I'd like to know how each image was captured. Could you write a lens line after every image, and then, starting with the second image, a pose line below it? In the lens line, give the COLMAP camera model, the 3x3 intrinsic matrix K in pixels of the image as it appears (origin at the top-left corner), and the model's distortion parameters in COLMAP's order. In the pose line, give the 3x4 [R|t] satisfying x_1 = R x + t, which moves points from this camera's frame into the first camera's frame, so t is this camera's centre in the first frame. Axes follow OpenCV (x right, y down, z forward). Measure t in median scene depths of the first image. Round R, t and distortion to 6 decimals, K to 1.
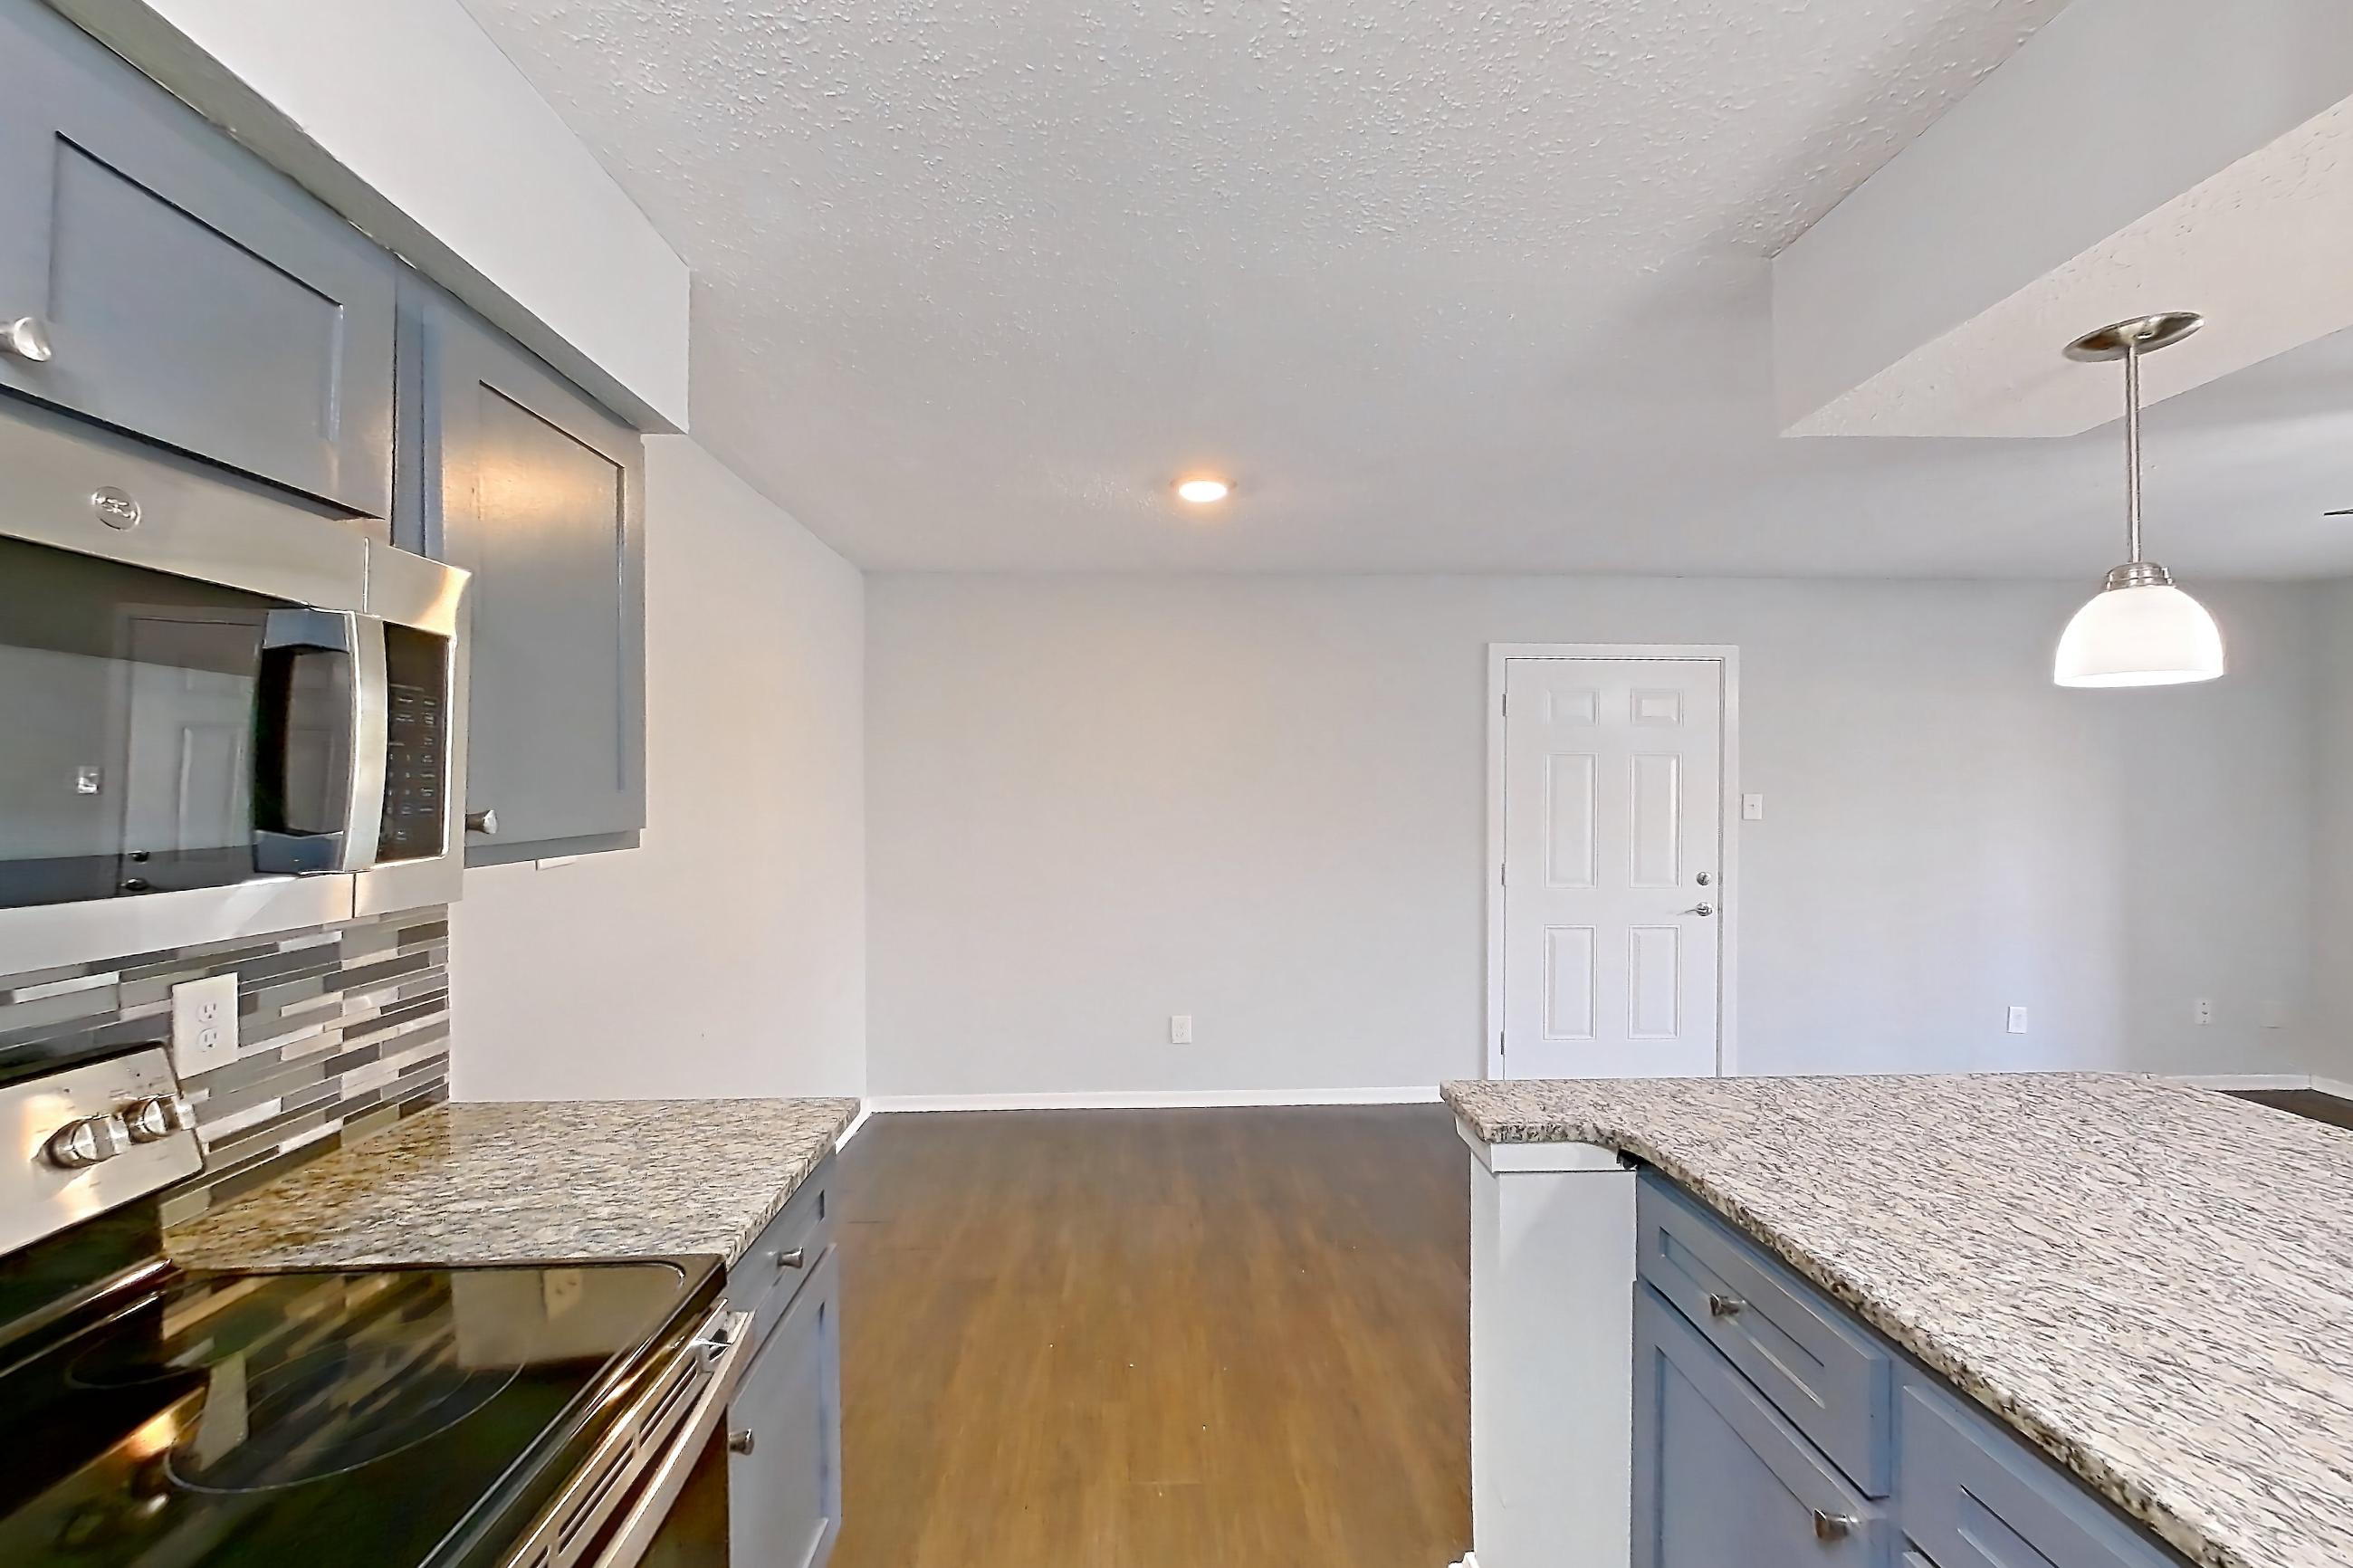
lens RADIAL K [[988.3, 0, 1176.5], [0, 988.3, 784.0], [0, 0, 1]] dist [-0.001358, 0.000599]
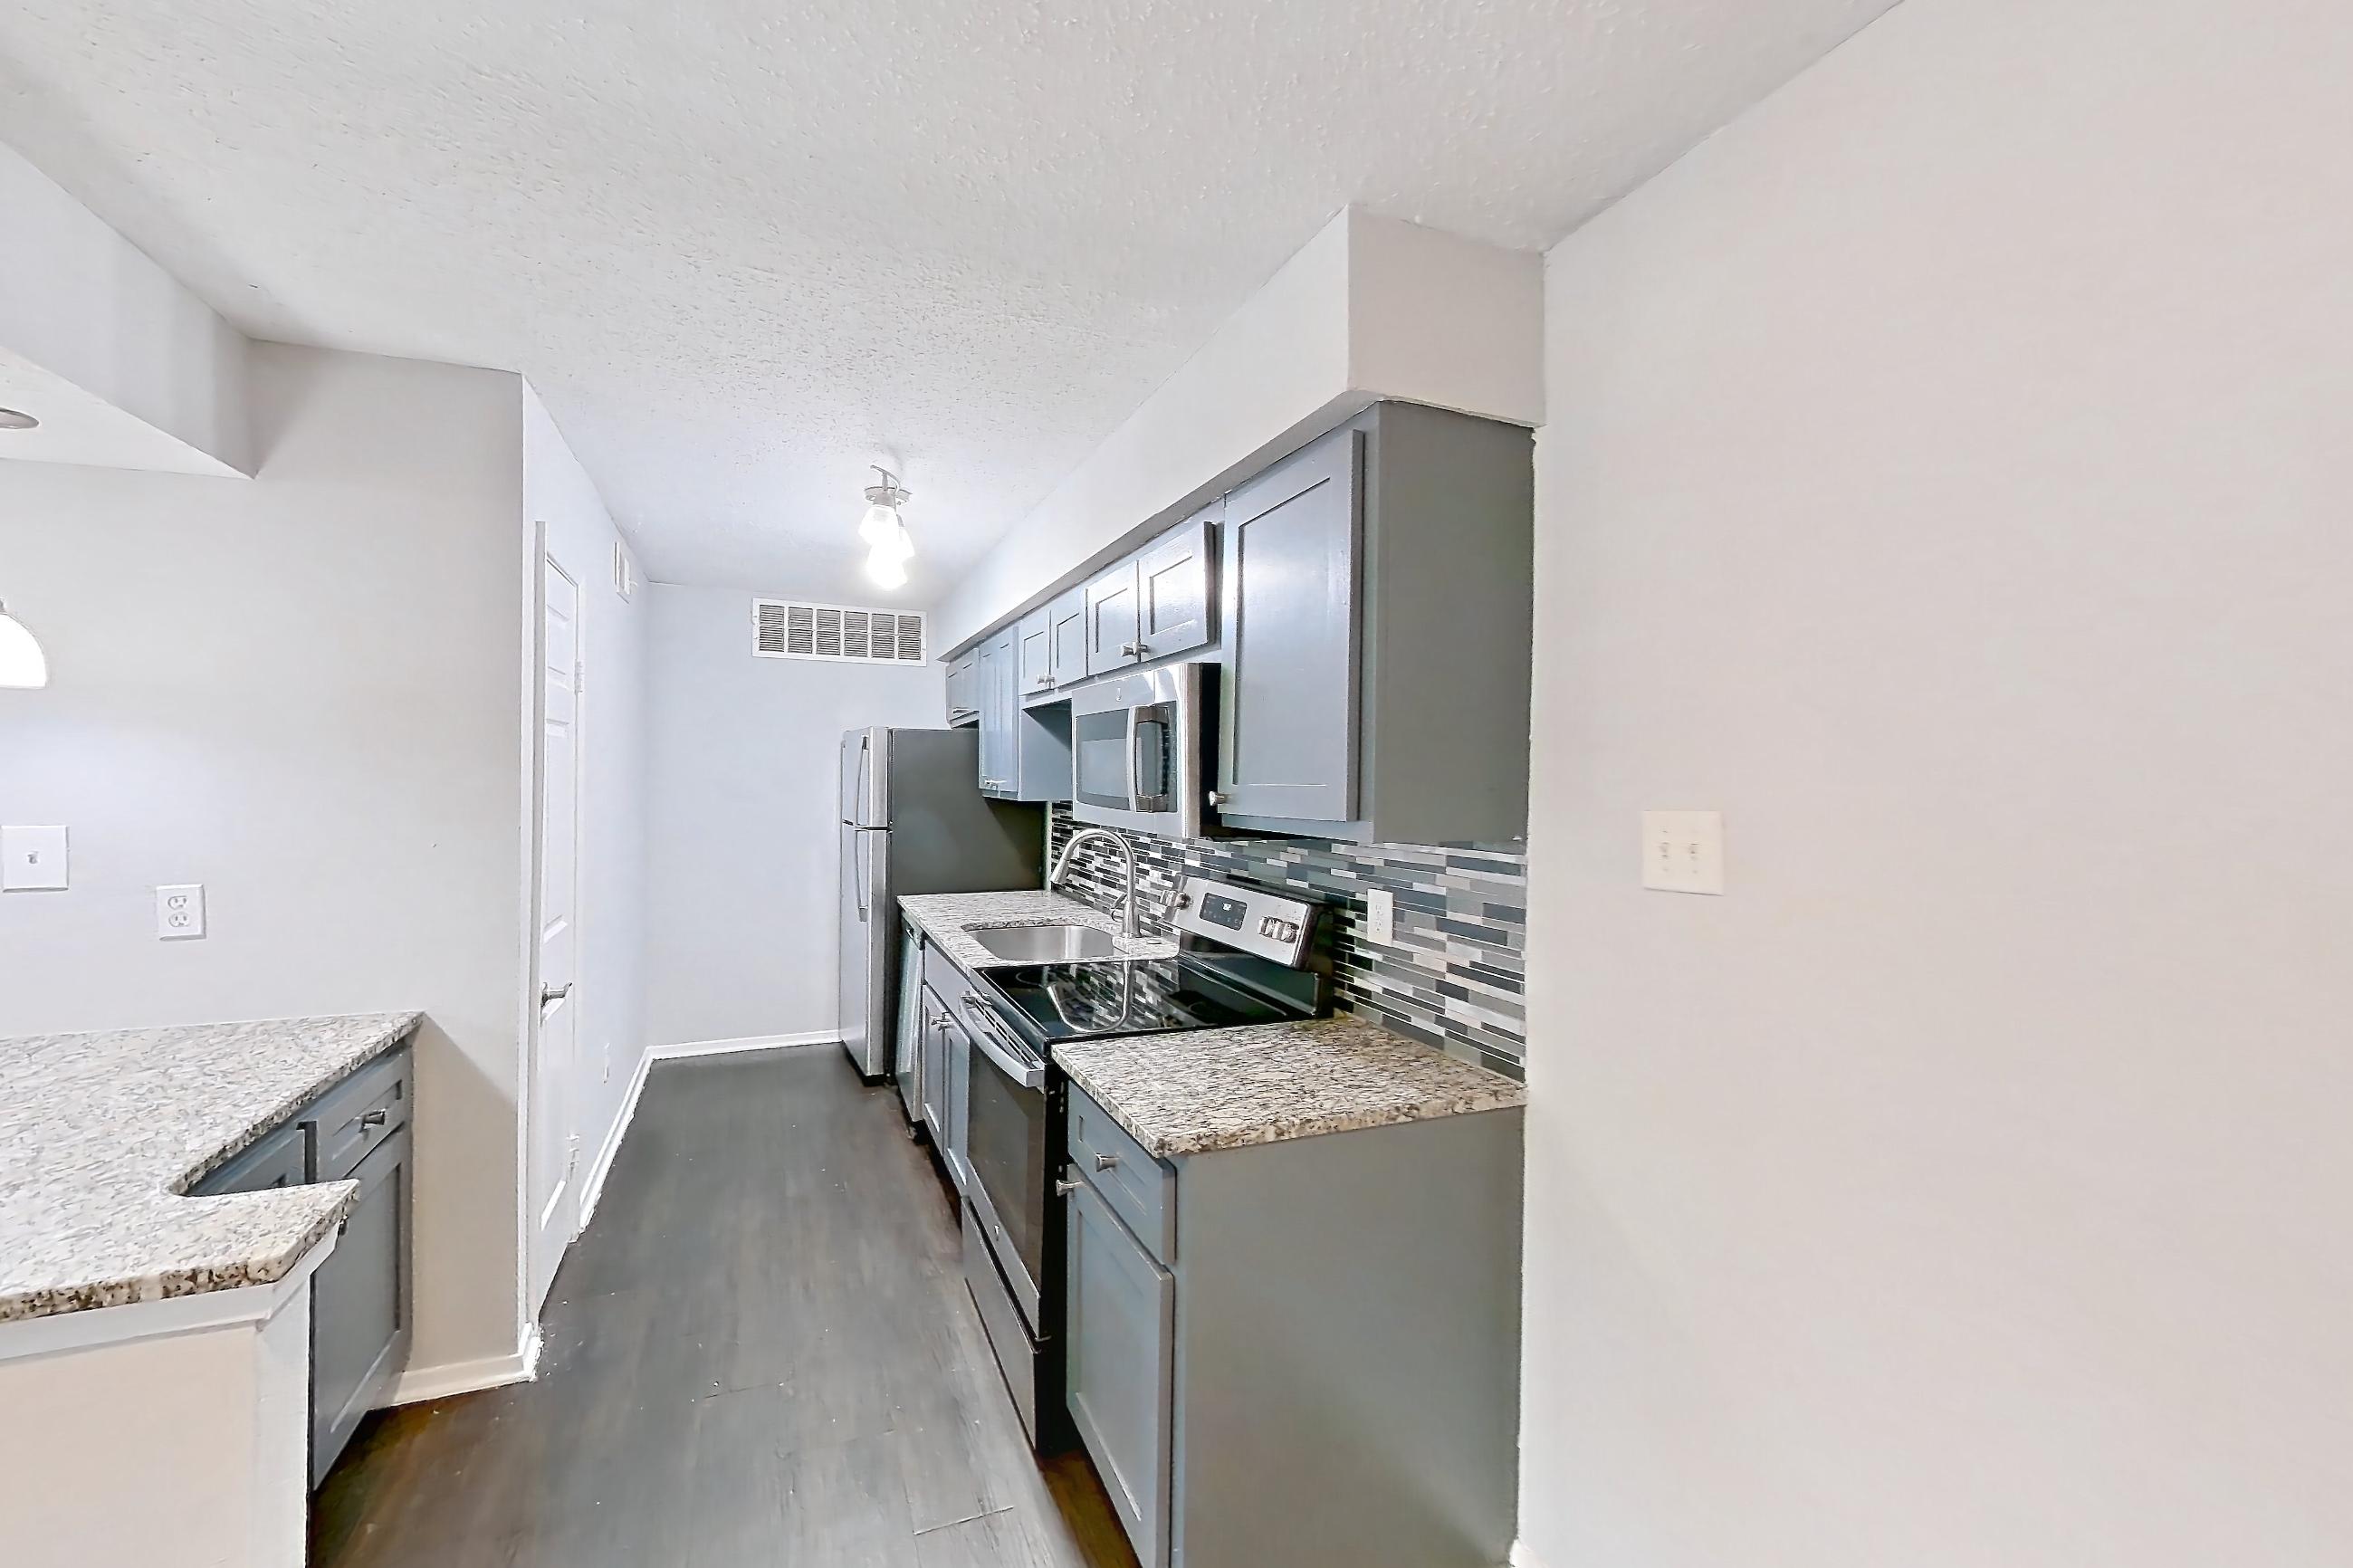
lens RADIAL K [[988.3, 0, 1176.5], [0, 988.3, 784.0], [0, 0, 1]] dist [-0.001358, 0.000599]
pose [[-0.939137, -0.005717, -0.343496, -0.048438], [-0.007364, 0.999967, 0.003490, 0.006957], [0.343465, 0.005807, -0.939148, 2.114564]]
